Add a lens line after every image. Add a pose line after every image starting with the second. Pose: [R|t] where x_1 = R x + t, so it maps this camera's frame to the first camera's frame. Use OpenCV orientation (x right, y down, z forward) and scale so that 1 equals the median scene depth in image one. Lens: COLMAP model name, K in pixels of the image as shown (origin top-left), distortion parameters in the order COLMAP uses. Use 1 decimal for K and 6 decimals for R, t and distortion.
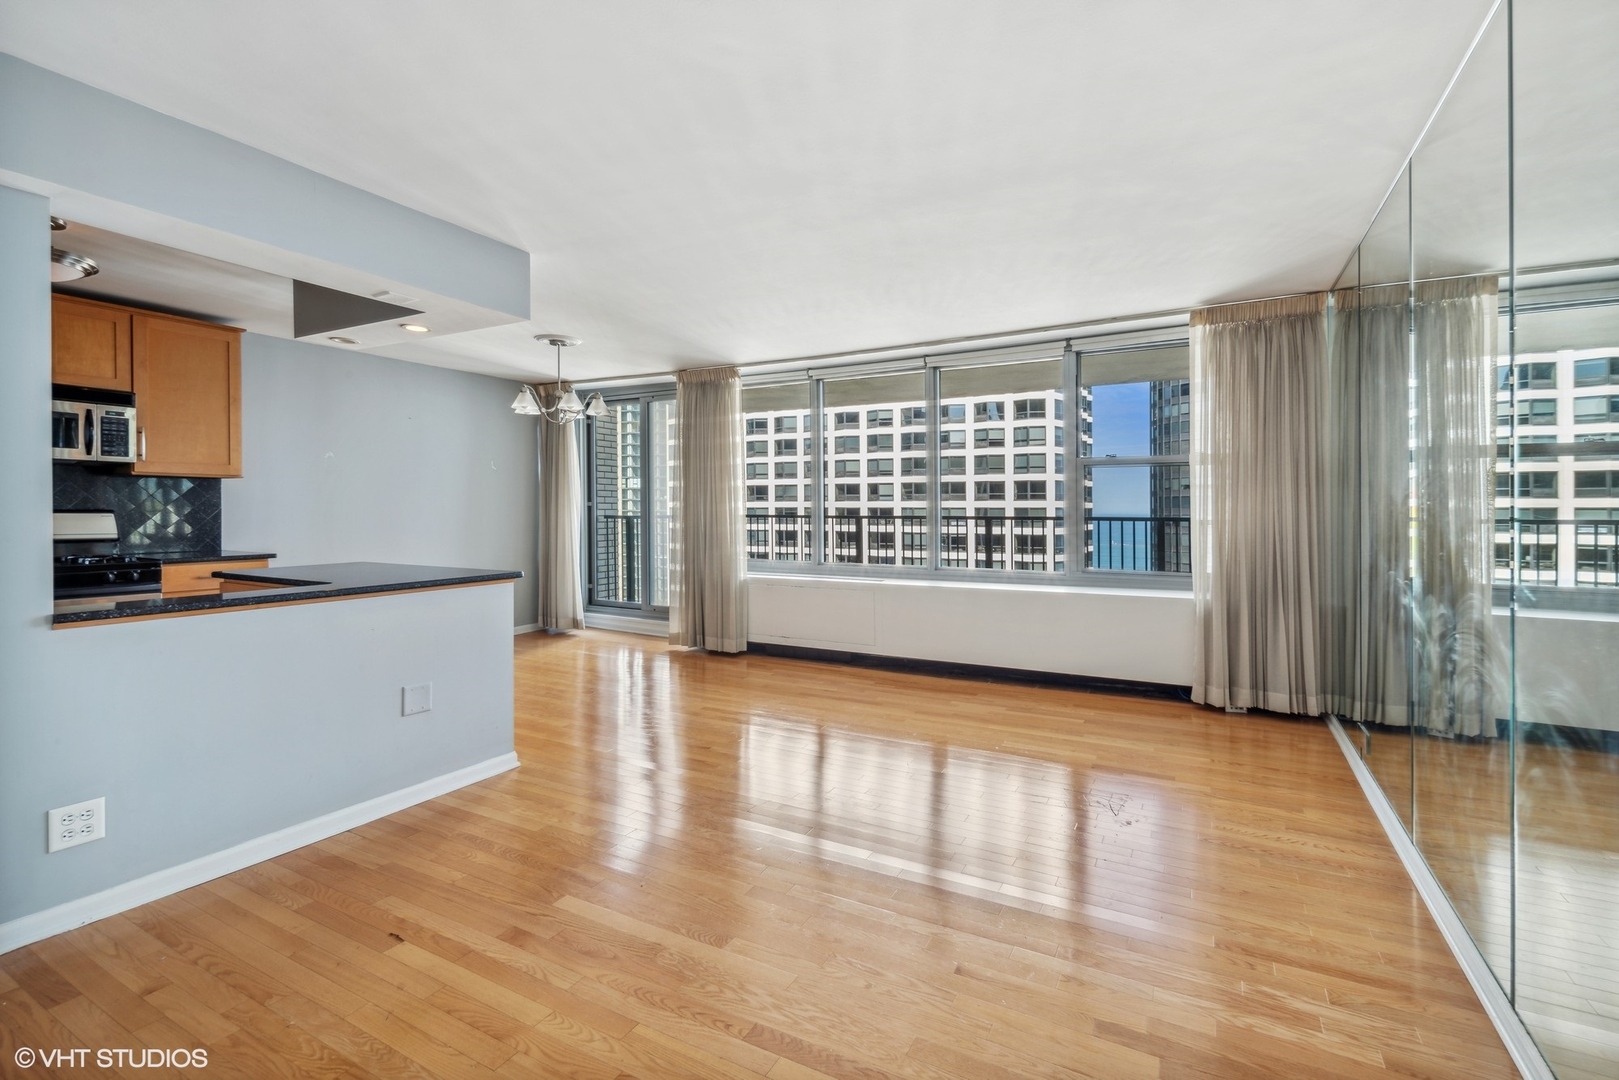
lens RADIAL K [[712.6, 0, 815.4], [0, 712.6, 504.4], [0, 0, 1]] dist [-0.000675, -0.003331]
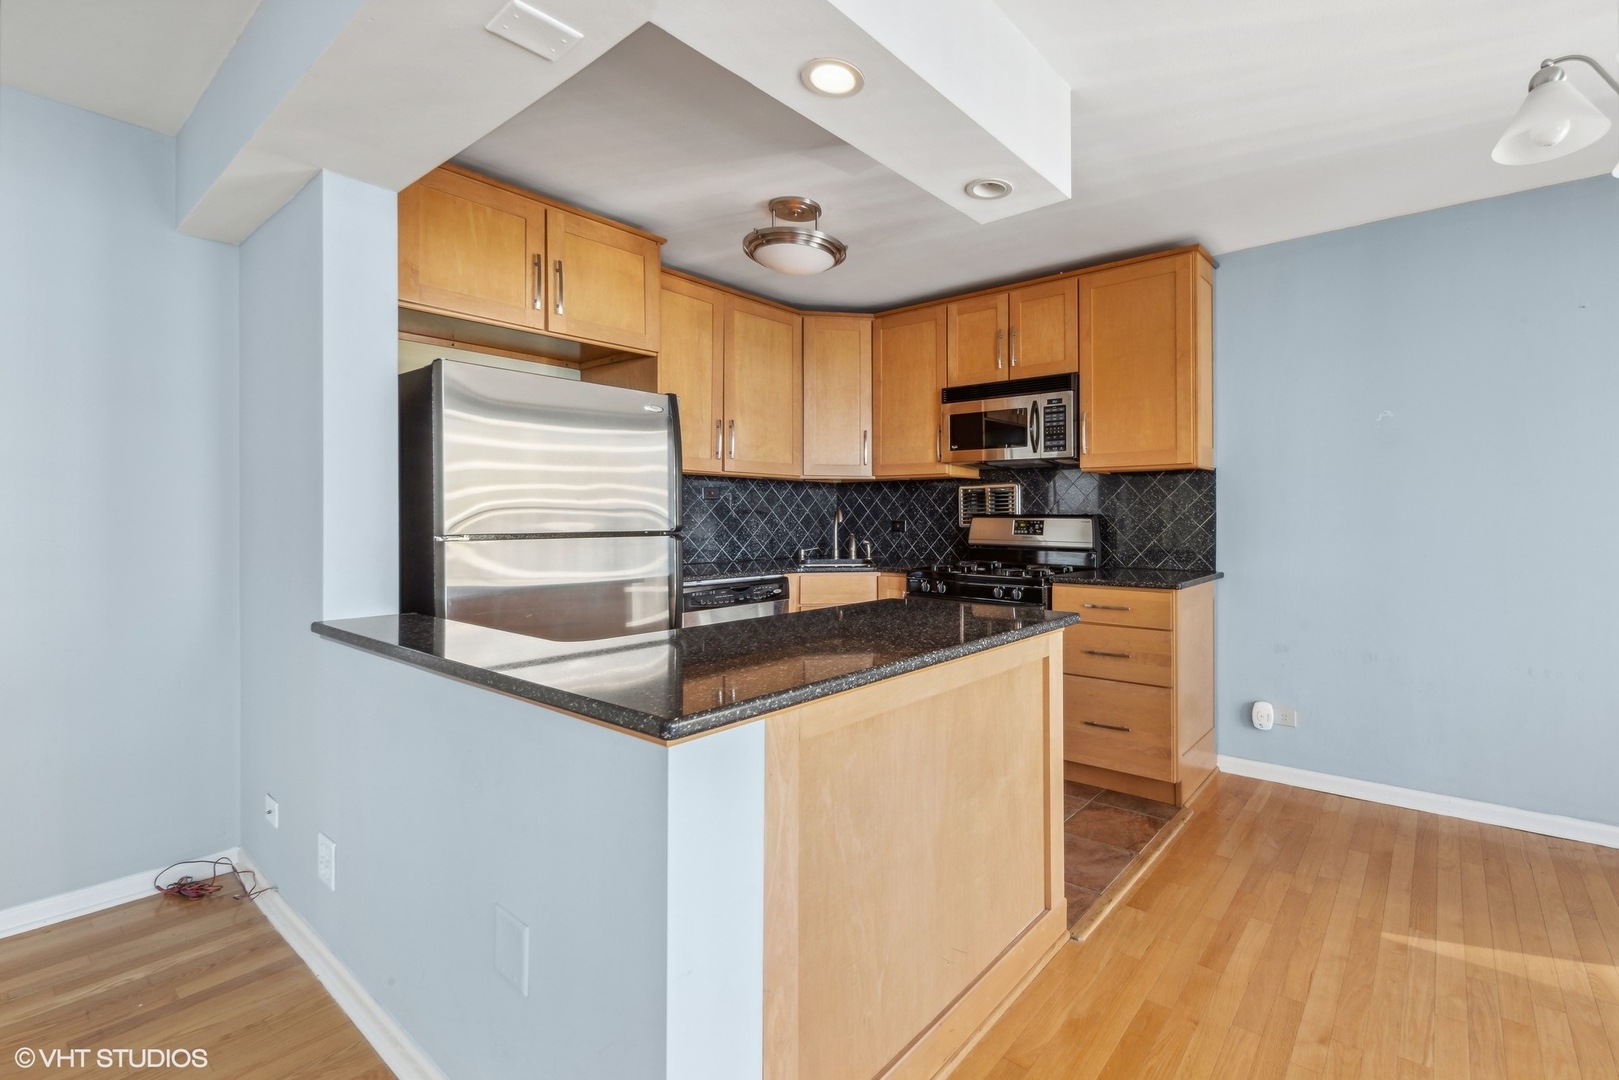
lens RADIAL K [[712.6, 0, 964.1], [0, 712.6, 526.6], [0, 0, 1]] dist [-0.000675, -0.003331]
pose [[-0.097620, 0.007239, -0.995197, -0.127530], [0.004394, 0.999967, 0.006843, 0.016256], [0.995214, -0.003705, -0.097649, 0.993703]]
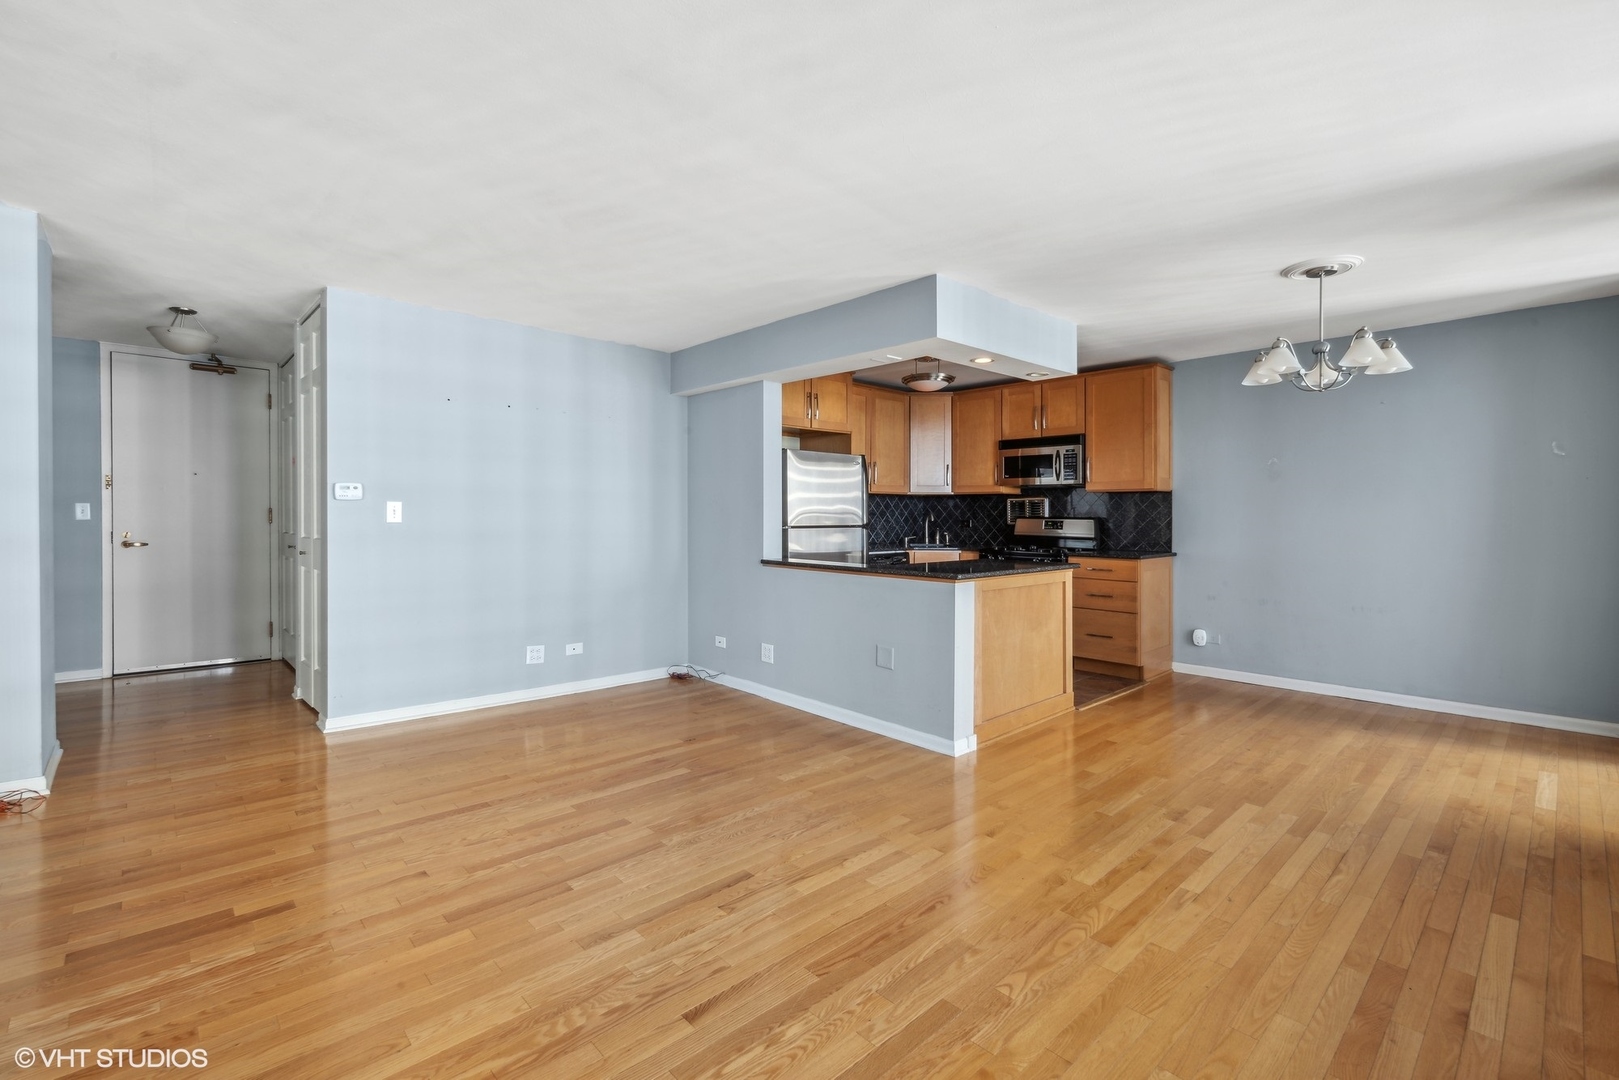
lens RADIAL K [[712.6, 0, 816.2], [0, 712.6, 517.4], [0, 0, 1]] dist [-0.000675, -0.003331]
pose [[-0.313313, -0.003108, -0.949645, 0.563248], [-0.001348, 0.999995, -0.002828, 0.013071], [0.949649, 0.000394, -0.313316, 0.981985]]
